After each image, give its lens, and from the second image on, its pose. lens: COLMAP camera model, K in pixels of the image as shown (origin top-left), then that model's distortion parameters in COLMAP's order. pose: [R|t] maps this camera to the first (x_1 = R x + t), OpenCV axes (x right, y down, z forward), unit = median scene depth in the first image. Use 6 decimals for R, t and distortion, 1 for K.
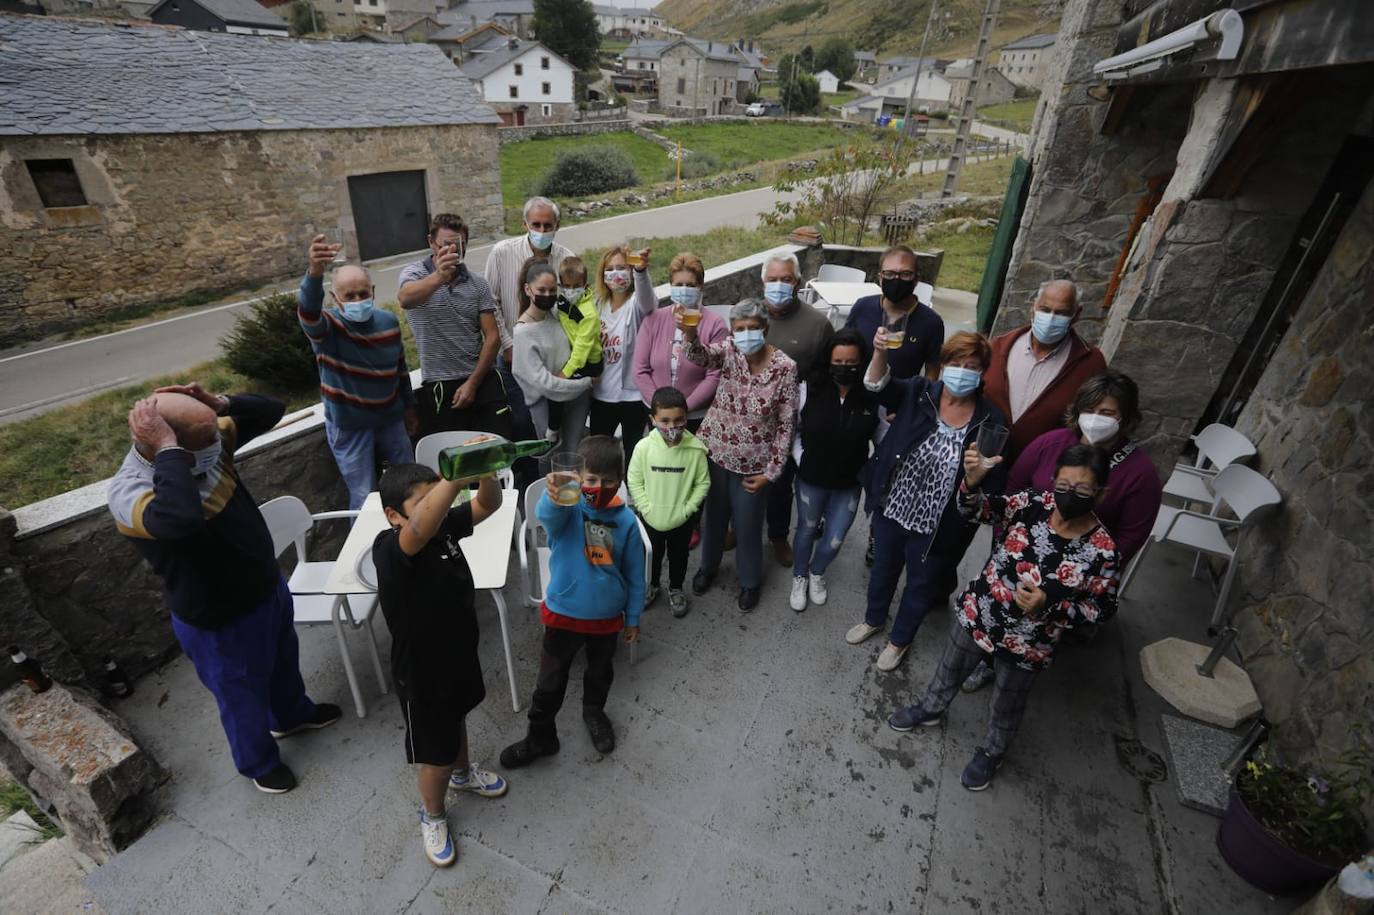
lens RADIAL K [[670.3, 0, 683.1], [0, 670.3, 462.7], [0, 0, 1]] dist [-0.074457, 0.034453]
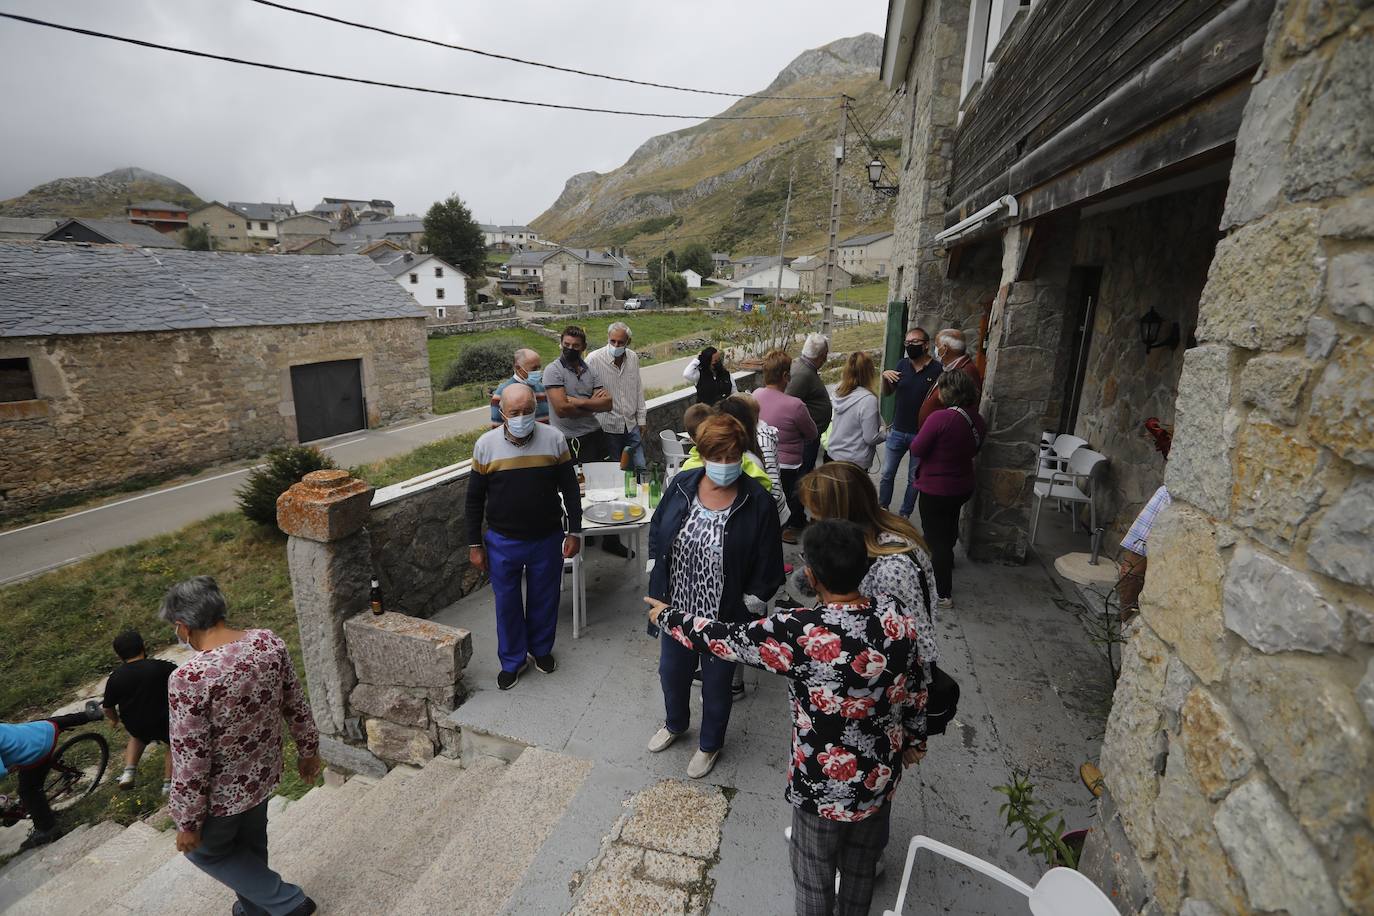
lens RADIAL K [[674.6, 0, 685.8], [0, 674.6, 464.1], [0, 0, 1]] dist [-0.083657, 0.041050]
pose [[0.982026, -0.081751, 0.170123, -0.084061], [0.123179, 0.960514, -0.249480, 0.073494], [-0.143010, 0.265952, 0.953319, -0.089164]]
